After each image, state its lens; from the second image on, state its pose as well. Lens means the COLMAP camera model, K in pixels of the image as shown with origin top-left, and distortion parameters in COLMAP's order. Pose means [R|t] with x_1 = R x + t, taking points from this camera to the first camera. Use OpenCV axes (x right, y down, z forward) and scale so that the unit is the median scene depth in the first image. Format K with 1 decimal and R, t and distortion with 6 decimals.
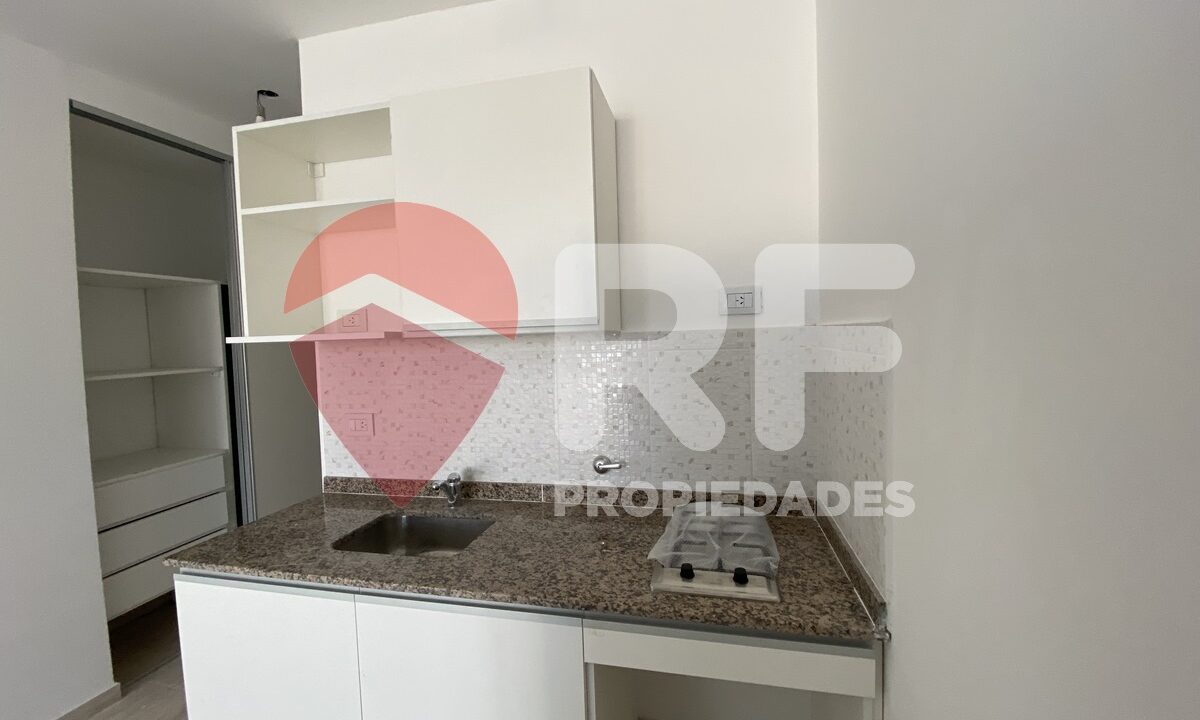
lens RADIAL K [[475.0, 0, 597.6], [0, 475.0, 334.2], [0, 0, 1]] dist [0.000106, -0.016931]
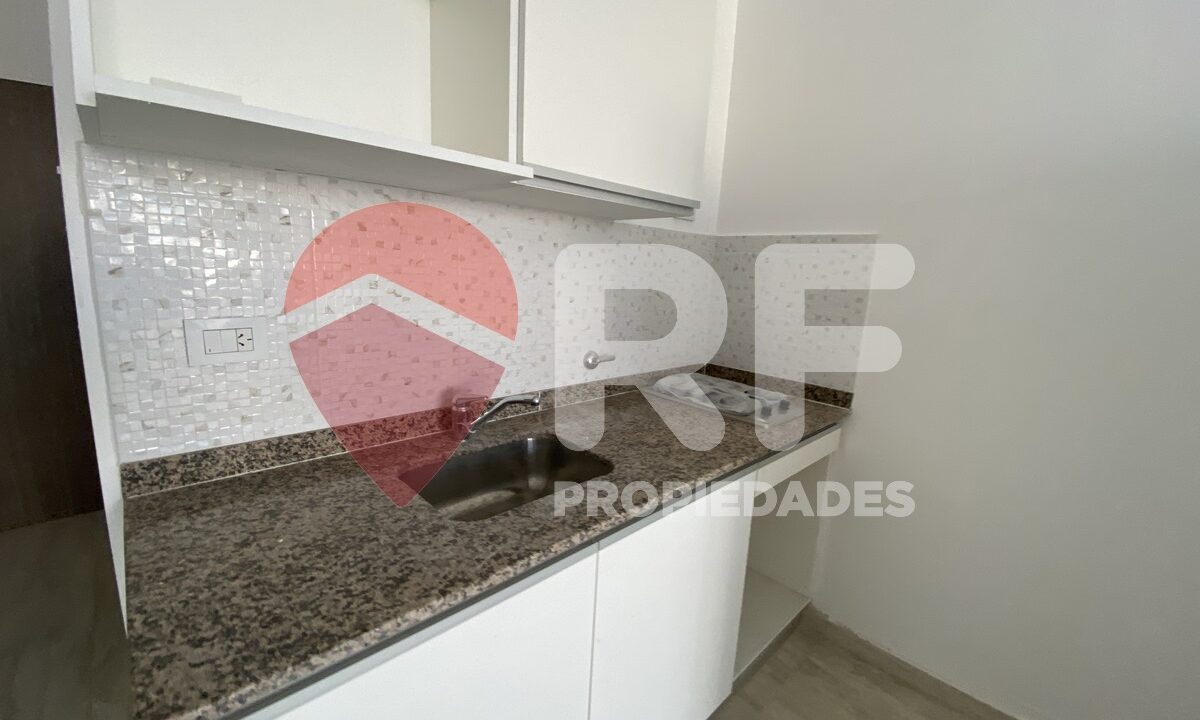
lens RADIAL K [[483.4, 0, 609.8], [0, 483.4, 356.4], [0, 0, 1]] dist [0.000411, -0.016535]
pose [[0.526388, -0.092937, 0.845150, -0.773090], [-0.080878, 0.984028, 0.158583, 0.104867], [-0.846389, -0.151830, 0.510464, 0.450390]]
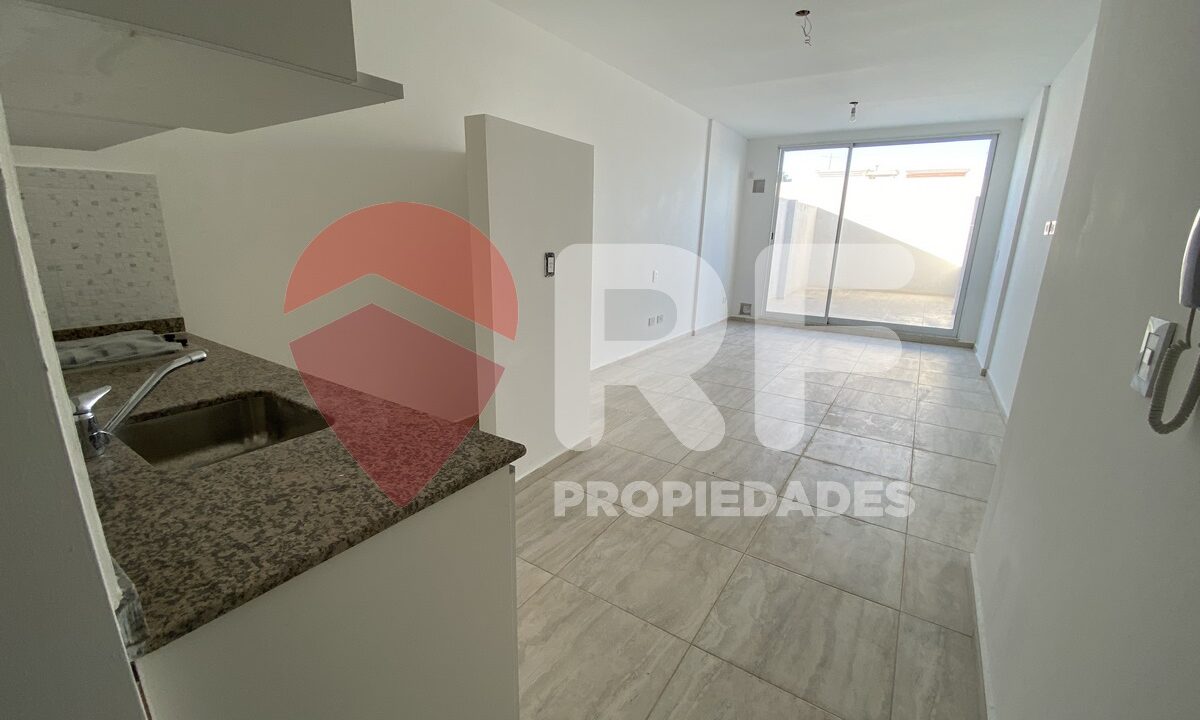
lens RADIAL K [[483.4, 0, 609.8], [0, 483.4, 356.4], [0, 0, 1]] dist [0.000411, -0.016535]
pose [[-0.941217, -0.077233, 0.328855, -0.990602], [0.000063, 0.973473, 0.228803, 0.131205], [-0.337802, 0.215375, -0.916244, 1.239048]]
